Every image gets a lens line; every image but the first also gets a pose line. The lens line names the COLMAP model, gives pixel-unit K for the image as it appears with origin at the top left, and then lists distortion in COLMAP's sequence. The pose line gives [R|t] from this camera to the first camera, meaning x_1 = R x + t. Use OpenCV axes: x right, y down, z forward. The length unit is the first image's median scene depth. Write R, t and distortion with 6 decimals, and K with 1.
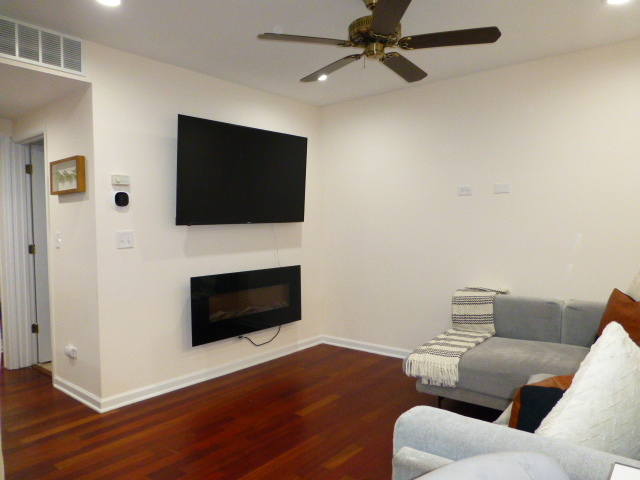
lens RADIAL K [[461.7, 0, 319.7], [0, 461.7, 242.8], [0, 0, 1]] dist [-0.033317, 0.013778]
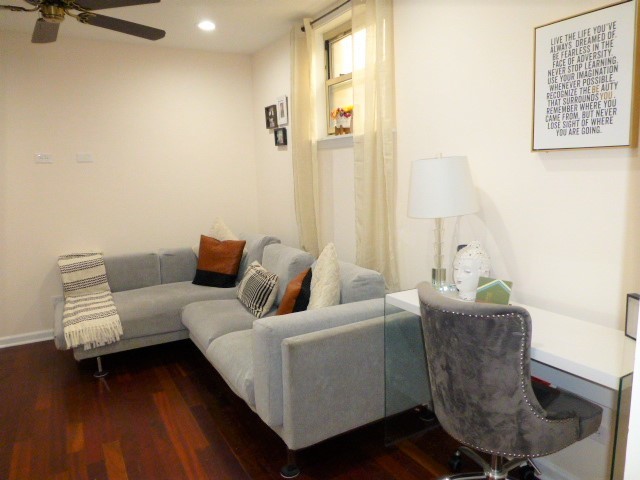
lens RADIAL K [[461.7, 0, 322.4], [0, 461.7, 242.9], [0, 0, 1]] dist [-0.033317, 0.013778]
pose [[0.363746, -0.144898, 0.920159, -0.477372], [0.058112, 0.989433, 0.132835, -0.038258], [-0.929684, 0.005155, 0.368323, 0.113814]]
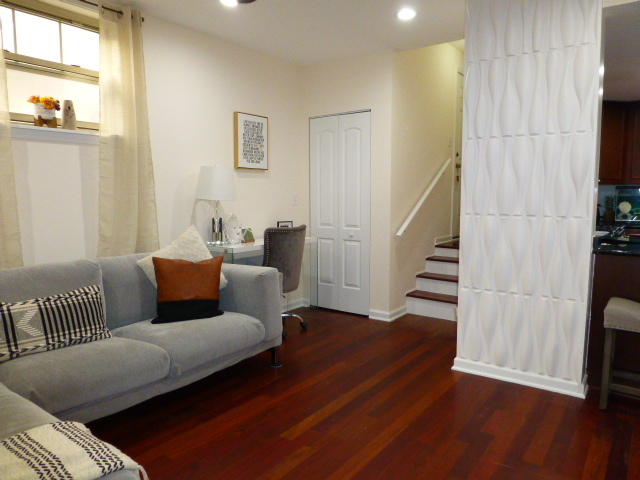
lens RADIAL K [[461.7, 0, 325.5], [0, 461.7, 241.8], [0, 0, 1]] dist [-0.033317, 0.013778]
pose [[-0.998536, 0.016089, -0.051635, 0.018420], [0.008706, 0.990092, 0.140148, -0.035070], [0.053378, 0.139493, -0.988783, 1.398315]]
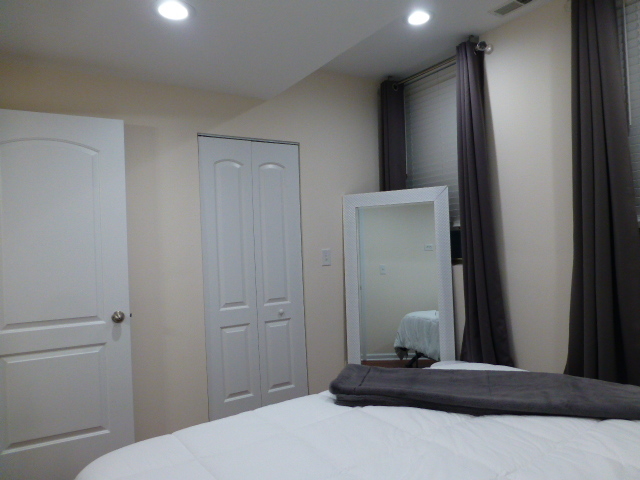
lens RADIAL K [[461.7, 0, 318.0], [0, 461.7, 243.1], [0, 0, 1]] dist [-0.033317, 0.013778]
pose [[-0.324002, 0.024050, -0.945751, 0.782345], [0.003994, 0.999703, 0.024054, -0.028046], [0.946048, 0.004016, -0.324002, 0.377632]]
